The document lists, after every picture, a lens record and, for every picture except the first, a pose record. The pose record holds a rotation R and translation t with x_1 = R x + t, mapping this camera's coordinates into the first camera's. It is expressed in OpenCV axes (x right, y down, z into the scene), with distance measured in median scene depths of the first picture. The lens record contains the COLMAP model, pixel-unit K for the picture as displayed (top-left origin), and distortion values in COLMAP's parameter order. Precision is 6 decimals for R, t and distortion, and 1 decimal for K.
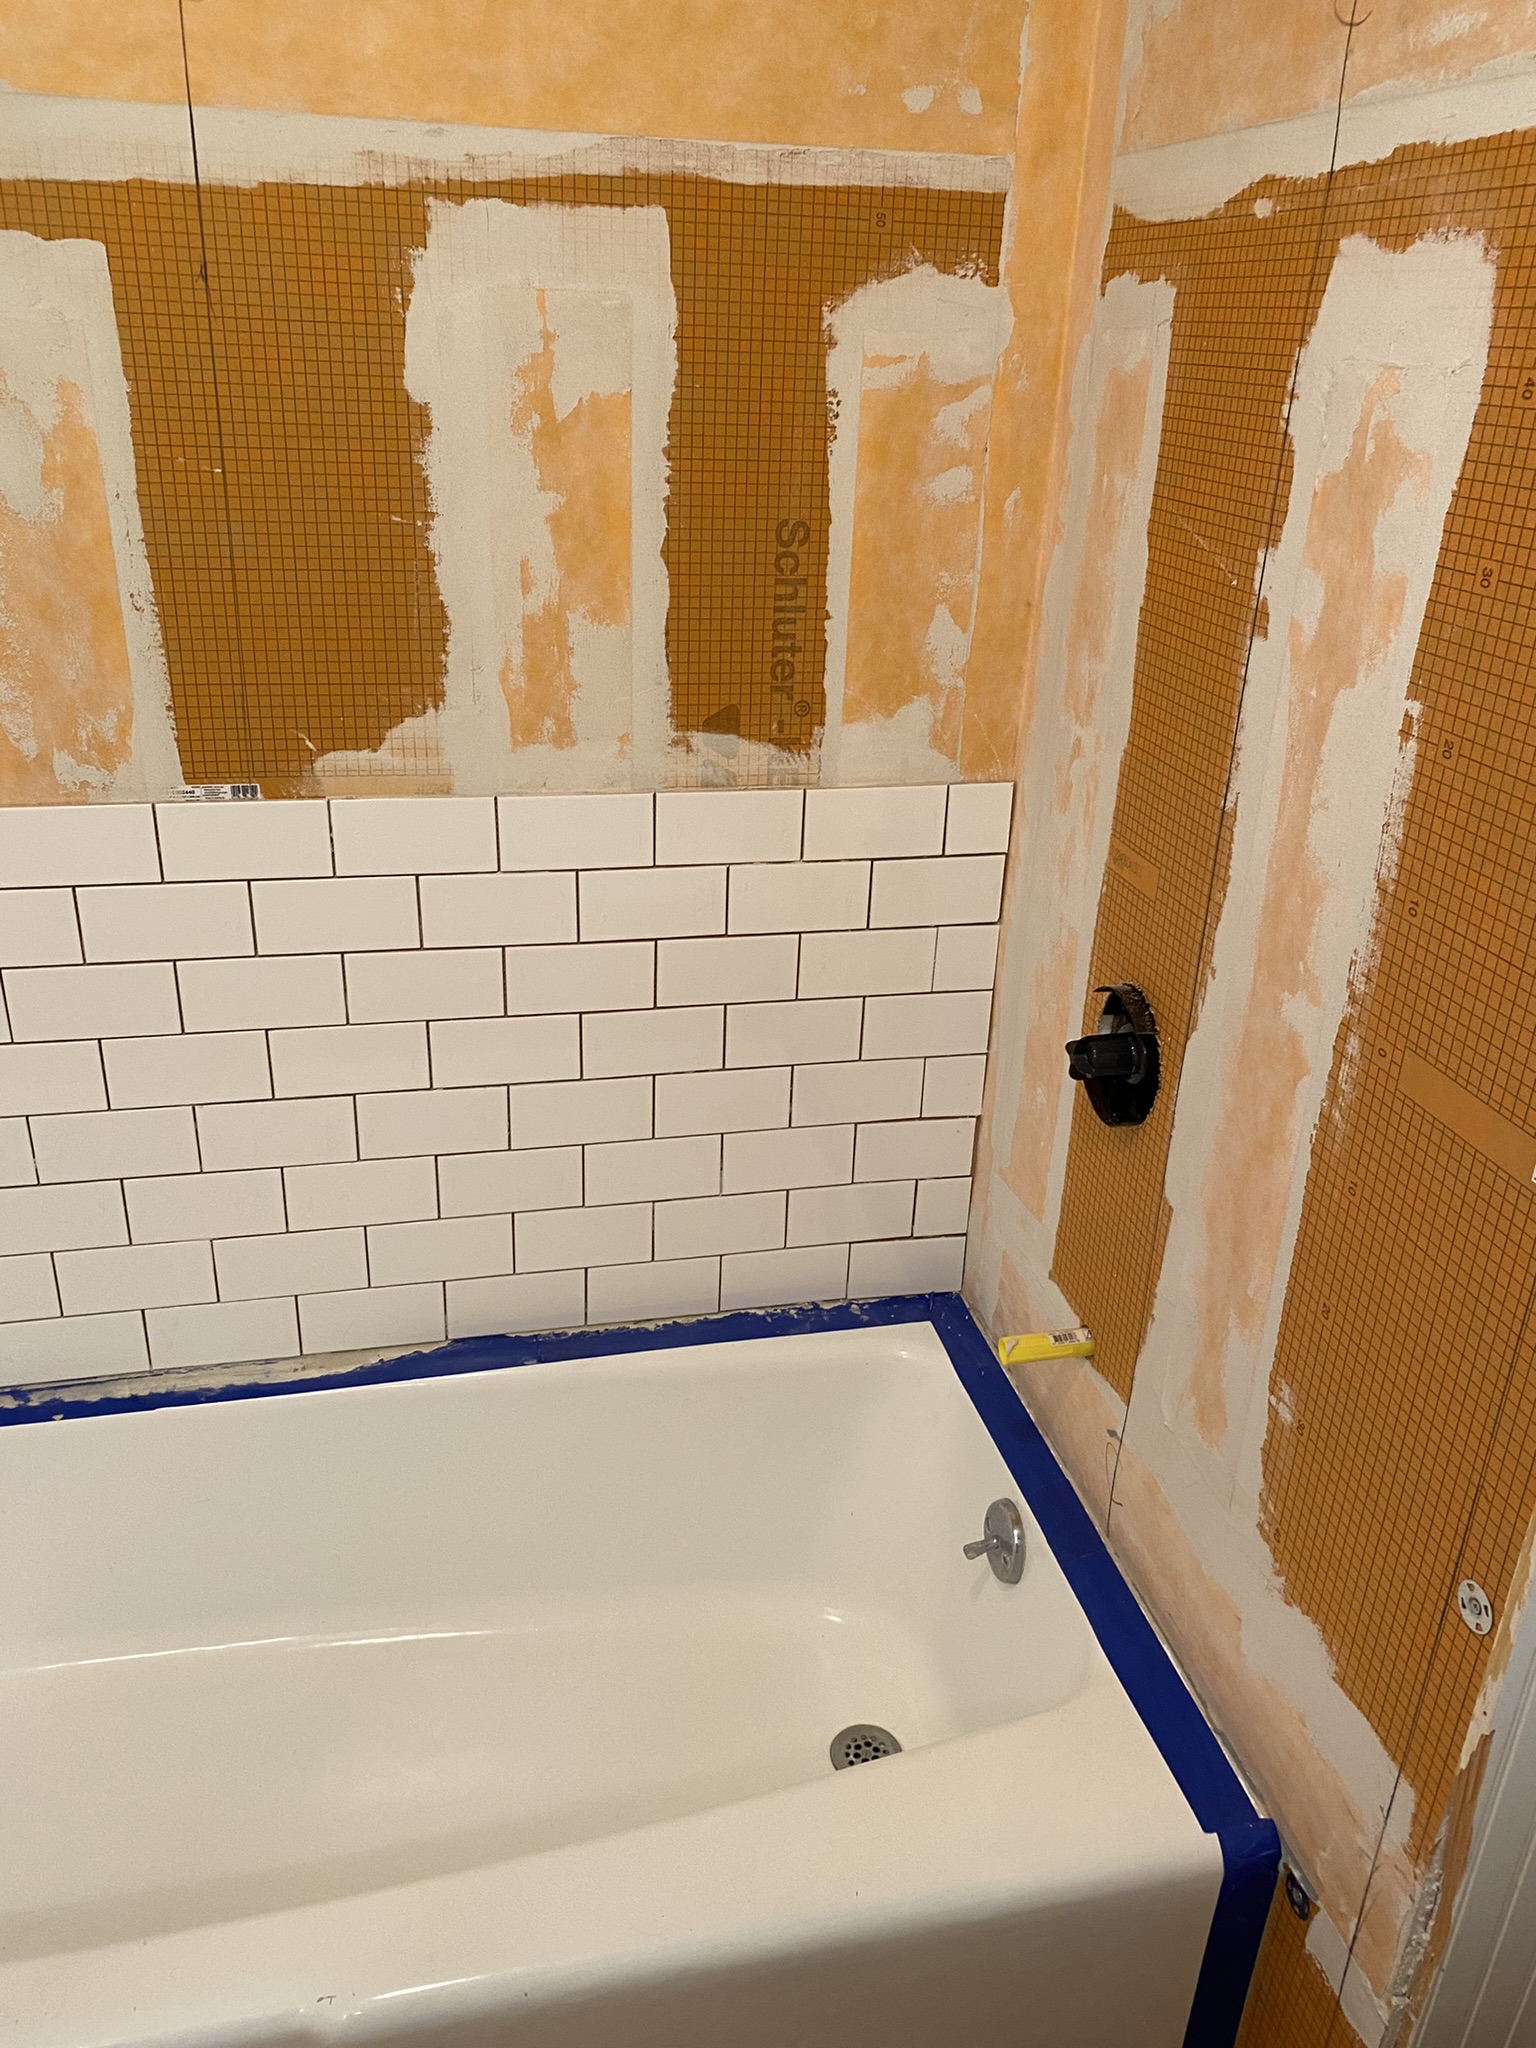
lens RADIAL K [[1549.9, 0, 760.5], [0, 1549.9, 1004.8], [0, 0, 1]] dist [0.015753, -0.025730]
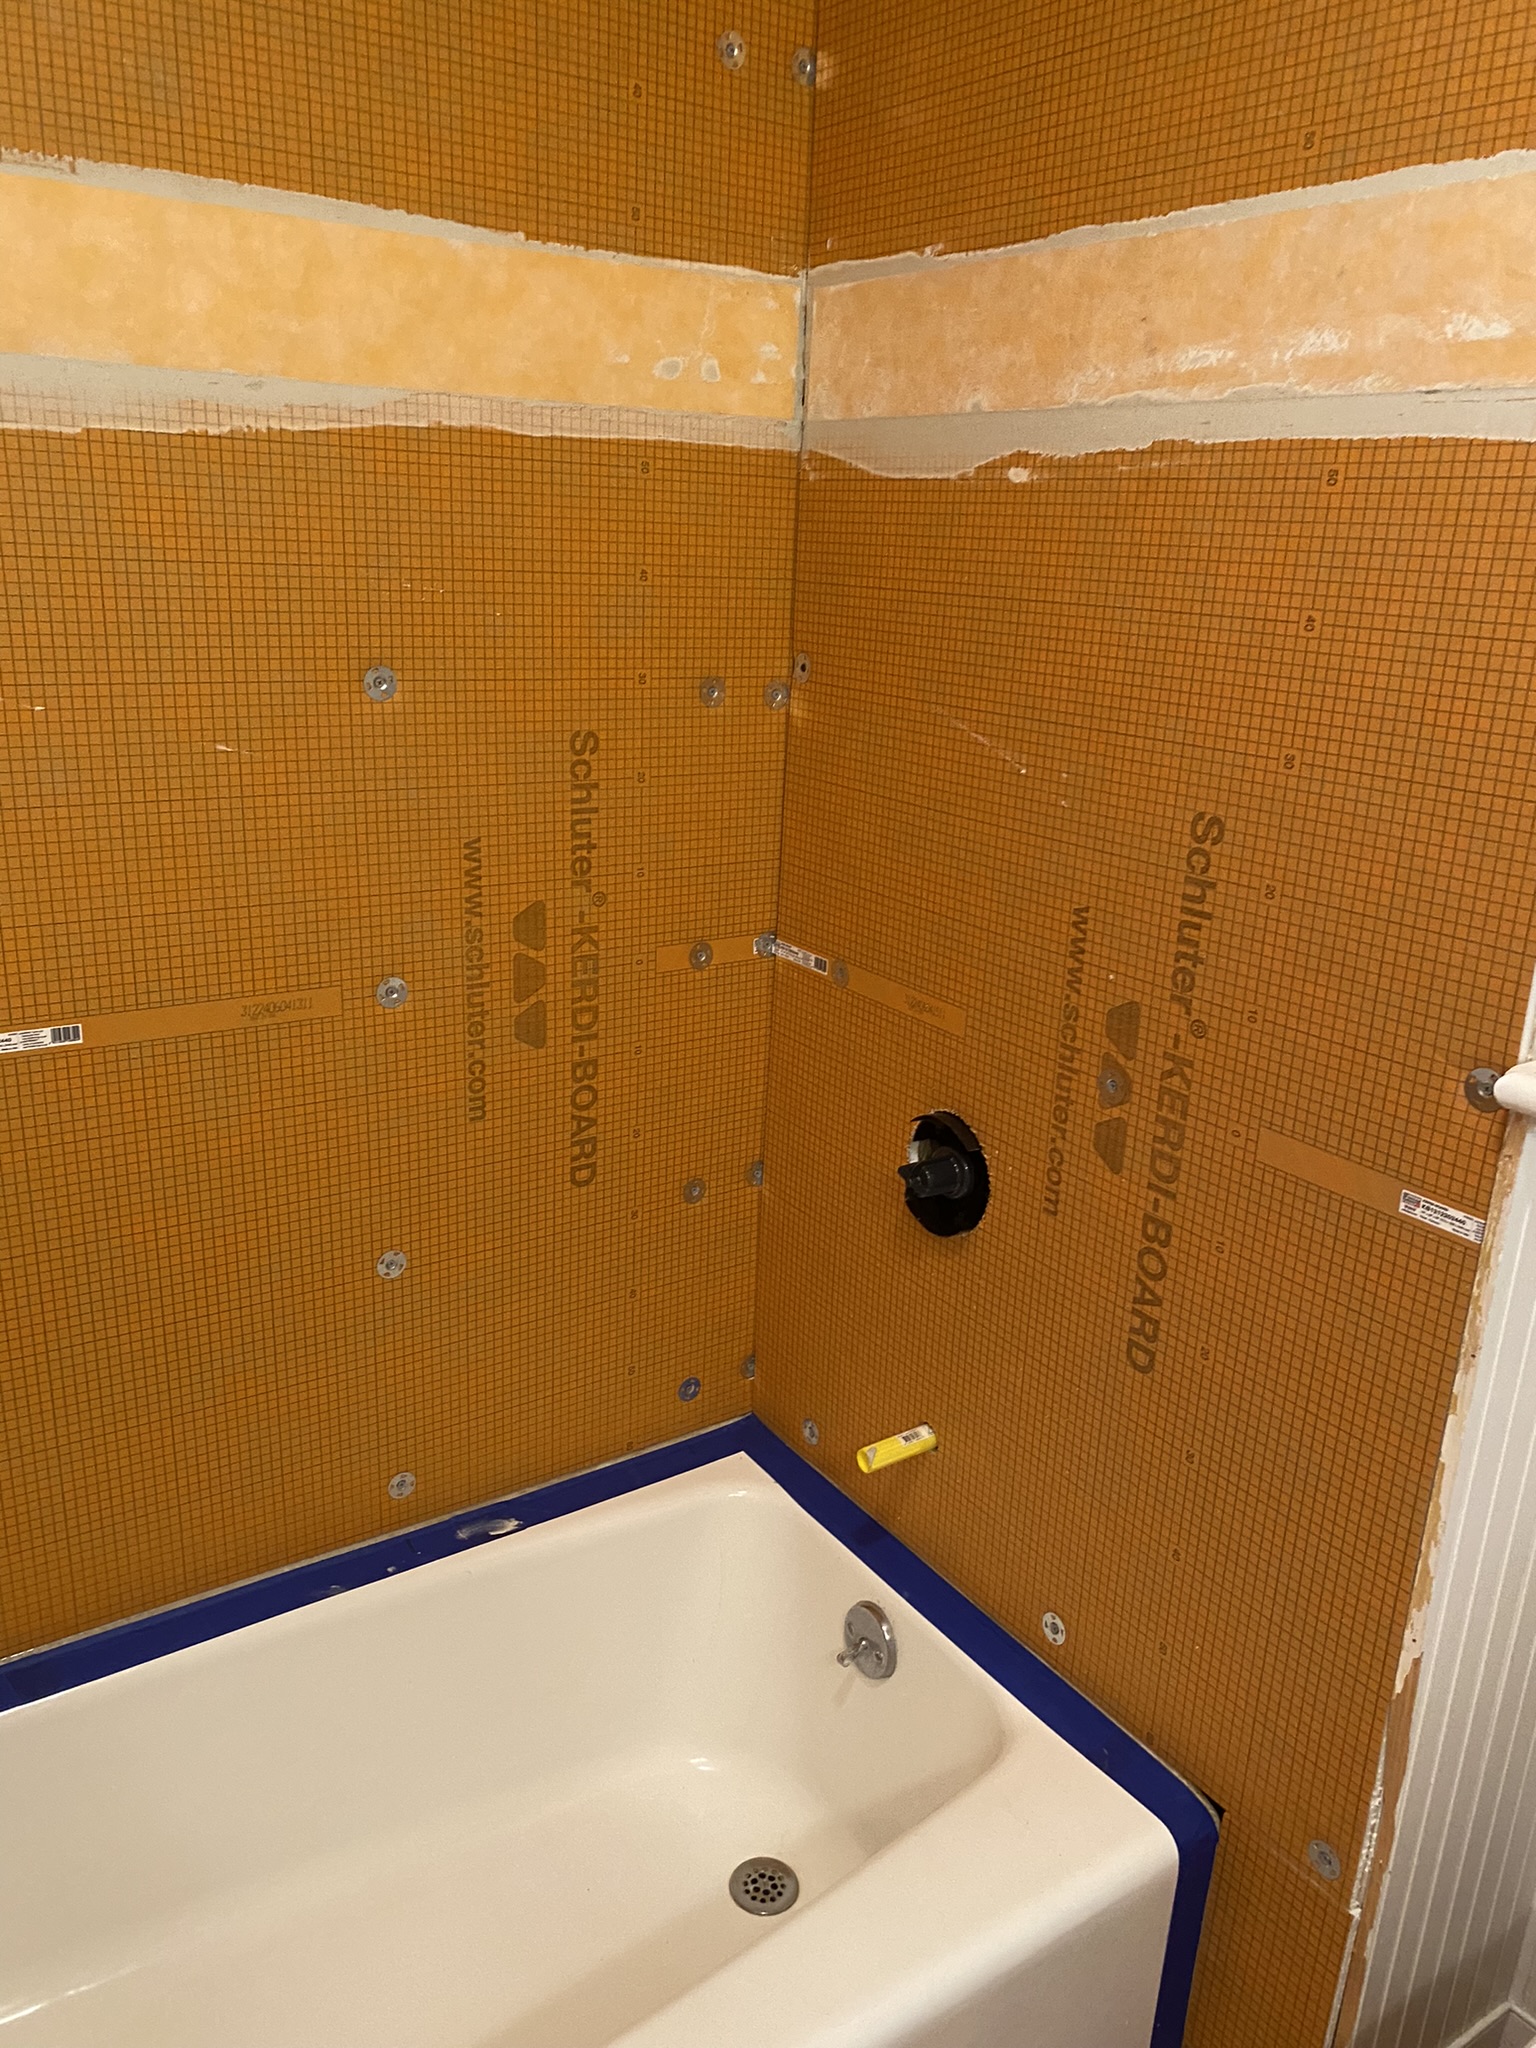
lens RADIAL K [[1549.9, 0, 756.1], [0, 1549.9, 1034.6], [0, 0, 1]] dist [0.015753, -0.025730]
pose [[0.931201, -0.111674, 0.346978, -0.280784], [0.141554, 0.987993, -0.061912, -0.018547], [-0.335898, 0.106769, 0.935828, -0.035322]]
